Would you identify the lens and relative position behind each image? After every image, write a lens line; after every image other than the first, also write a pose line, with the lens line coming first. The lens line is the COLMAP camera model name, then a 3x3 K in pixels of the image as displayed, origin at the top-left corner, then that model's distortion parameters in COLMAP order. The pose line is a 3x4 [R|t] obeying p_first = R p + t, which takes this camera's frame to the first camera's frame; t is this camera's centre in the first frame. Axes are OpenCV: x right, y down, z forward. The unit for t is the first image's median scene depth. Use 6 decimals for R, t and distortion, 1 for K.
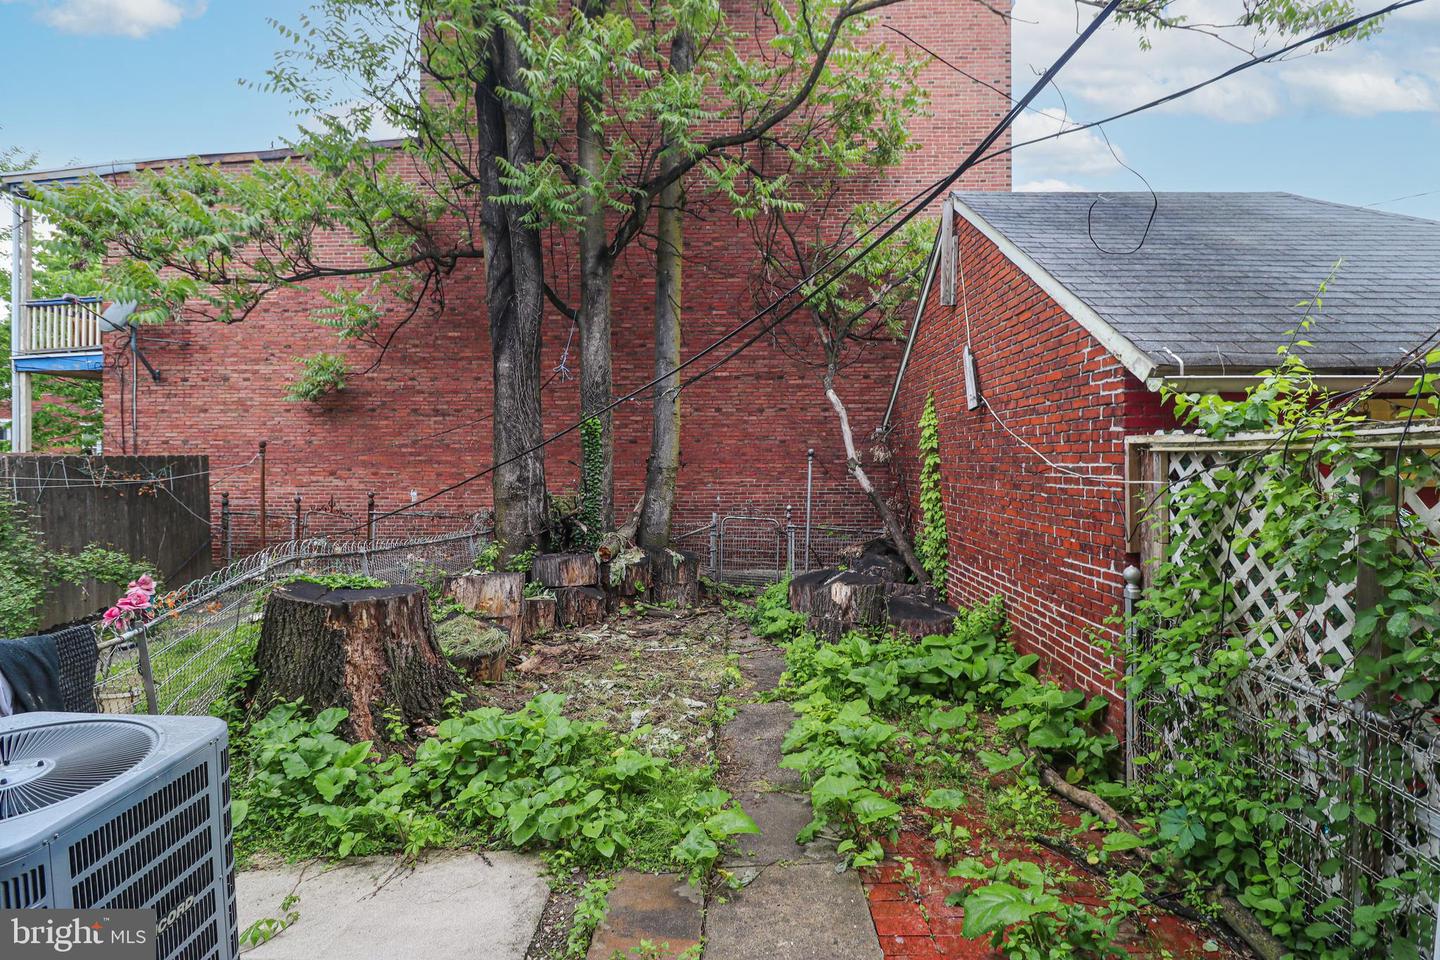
lens RADIAL K [[663.6, 0, 734.9], [0, 663.6, 465.5], [0, 0, 1]] dist [0.001216, -0.014147]
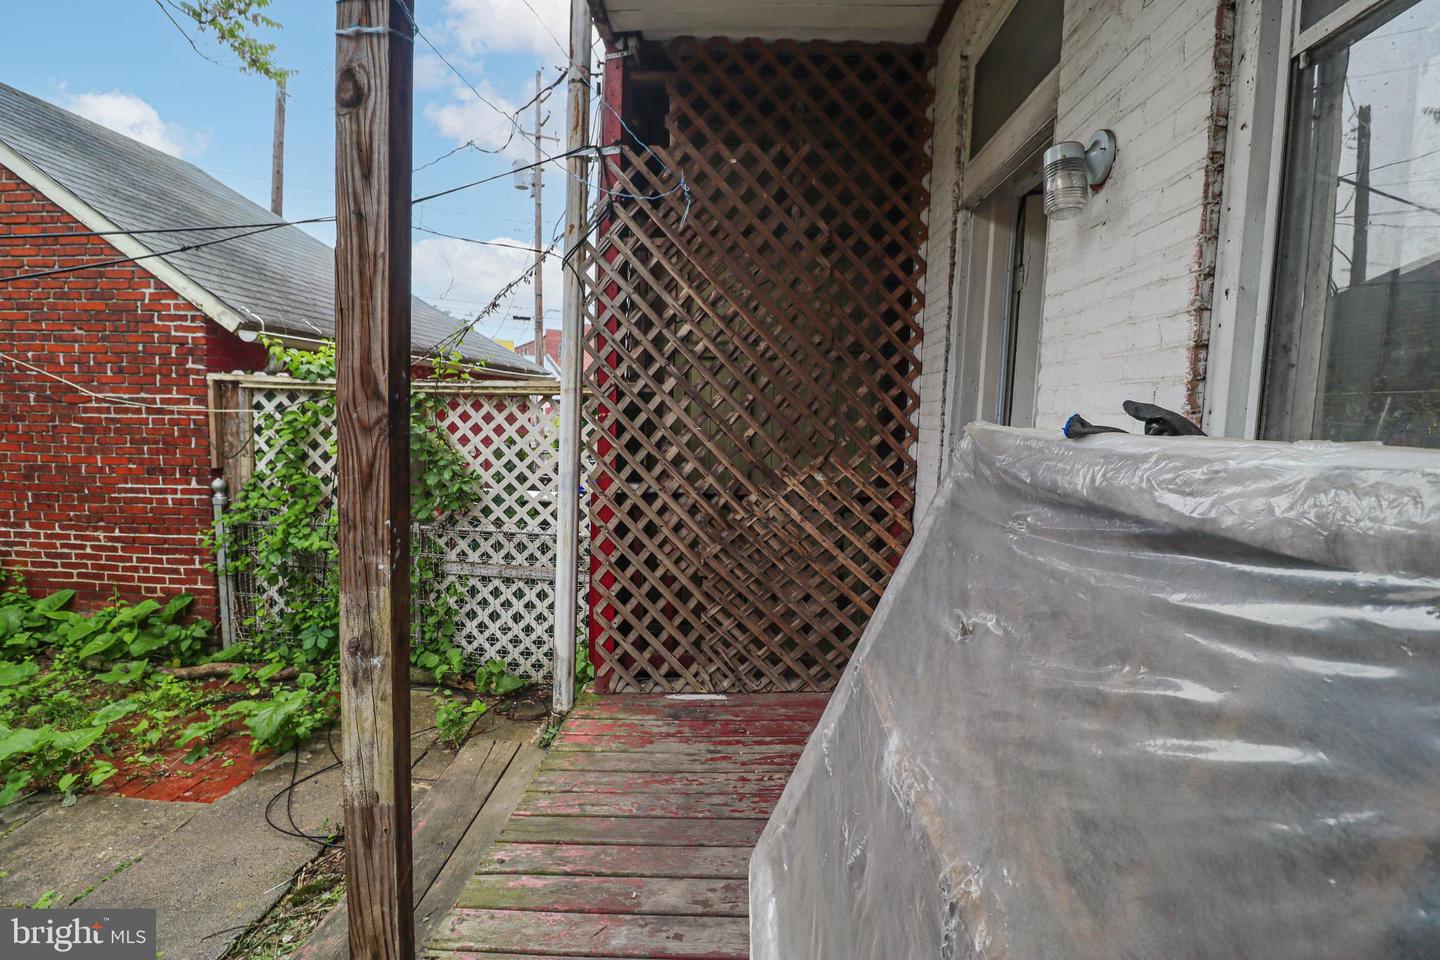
lens RADIAL K [[663.6, 0, 734.9], [0, 663.6, 465.5], [0, 0, 1]] dist [0.001216, -0.014147]
pose [[0.024768, -0.076767, 0.996741, -0.386275], [-0.019455, 0.996821, 0.077257, 0.007790], [-0.999504, -0.021305, 0.023196, 0.000680]]
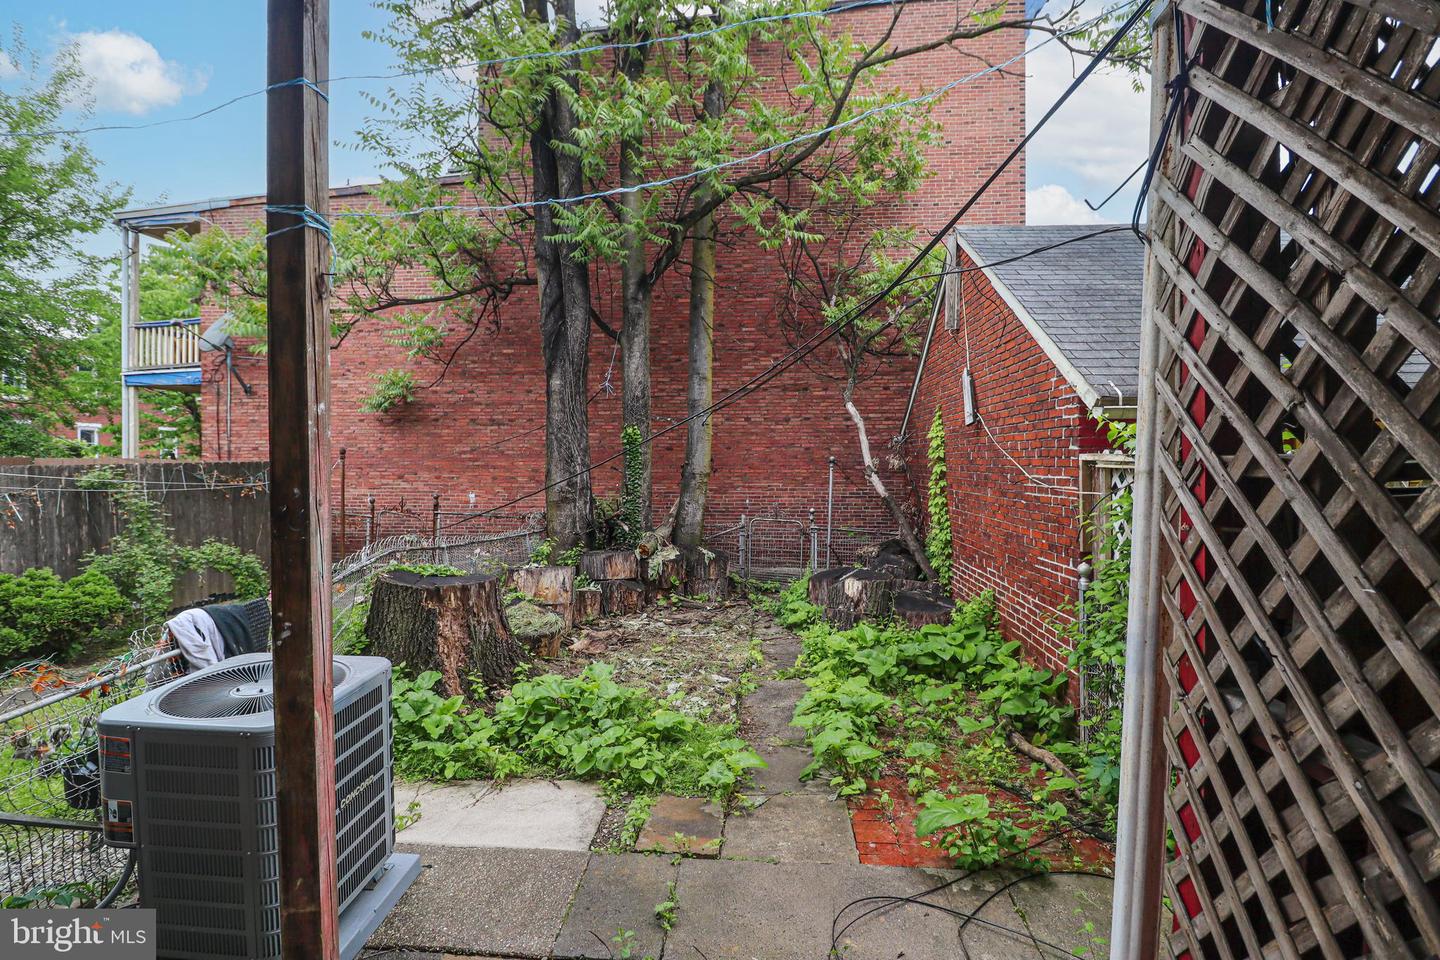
lens RADIAL K [[663.6, 0, 734.9], [0, 663.6, 465.5], [0, 0, 1]] dist [0.001216, -0.014147]
pose [[0.998625, 0.002624, -0.052356, 0.019959], [-0.002683, 0.999996, -0.001049, -0.013181], [0.052353, 0.001188, 0.998628, -0.143396]]
